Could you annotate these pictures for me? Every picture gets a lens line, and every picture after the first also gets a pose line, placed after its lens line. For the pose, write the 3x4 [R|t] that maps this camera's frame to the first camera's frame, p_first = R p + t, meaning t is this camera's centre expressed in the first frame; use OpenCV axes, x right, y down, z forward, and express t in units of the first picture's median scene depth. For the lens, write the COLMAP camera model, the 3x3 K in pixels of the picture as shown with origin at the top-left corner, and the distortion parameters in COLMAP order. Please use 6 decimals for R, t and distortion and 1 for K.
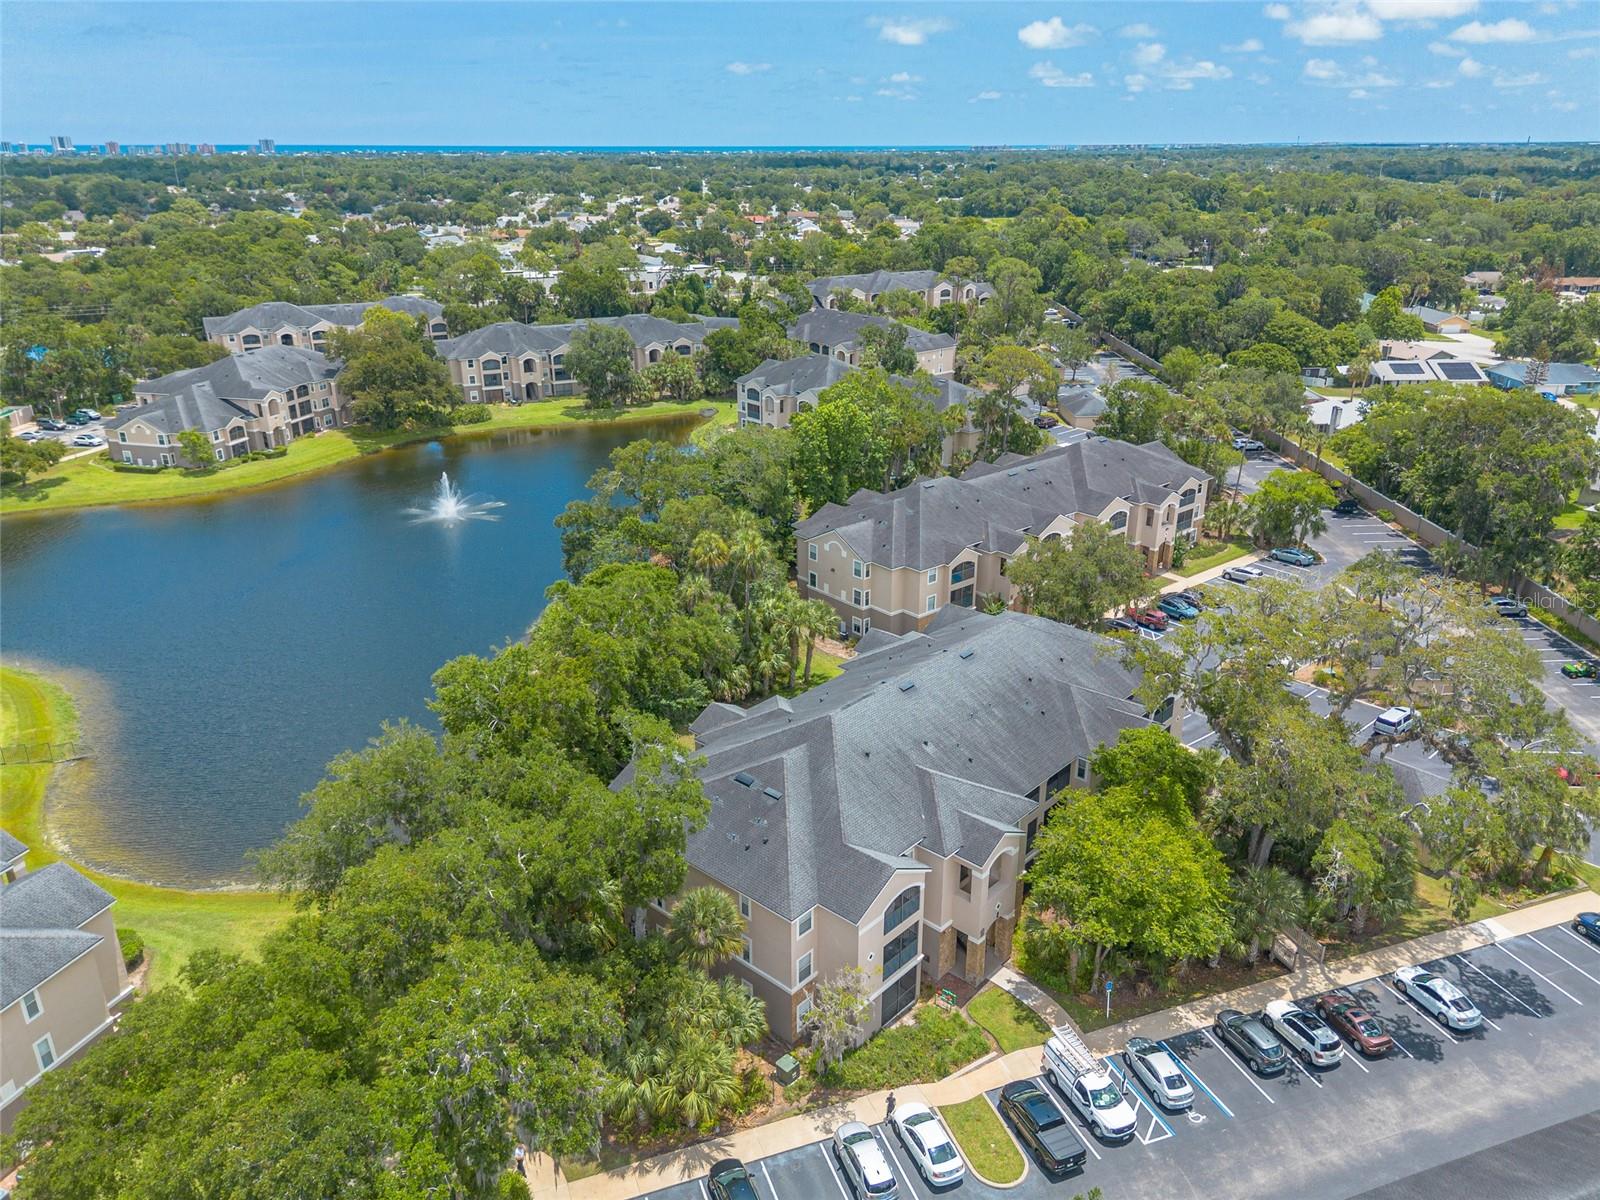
lens RADIAL K [[1148.6, 0, 807.4], [0, 1148.6, 594.0], [0, 0, 1]] dist [0.052544, -0.049999]
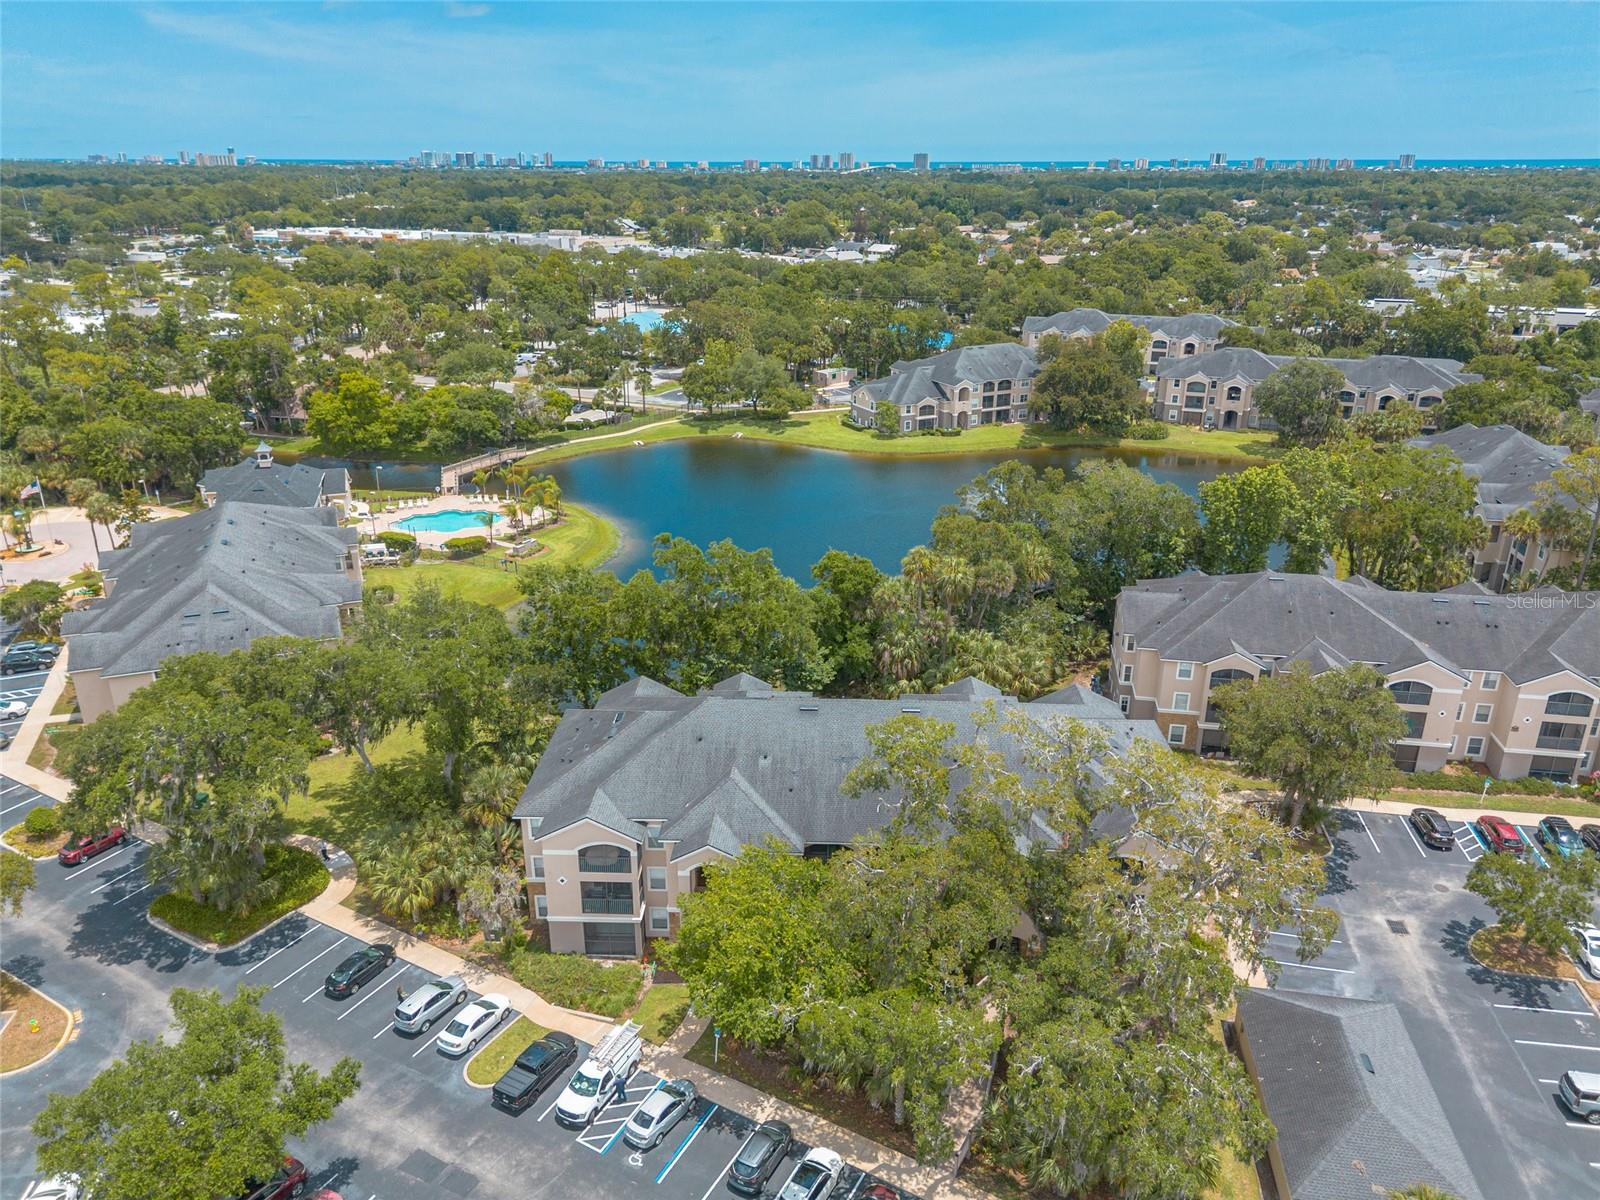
lens RADIAL K [[1148.6, 0, 788.8], [0, 1148.6, 592.1], [0, 0, 1]] dist [0.052544, -0.049999]
pose [[0.635911, 0.270367, -0.722855, 0.268767], [-0.279238, 0.953775, 0.111086, -0.043100], [0.719475, 0.131207, 0.682012, 0.093991]]
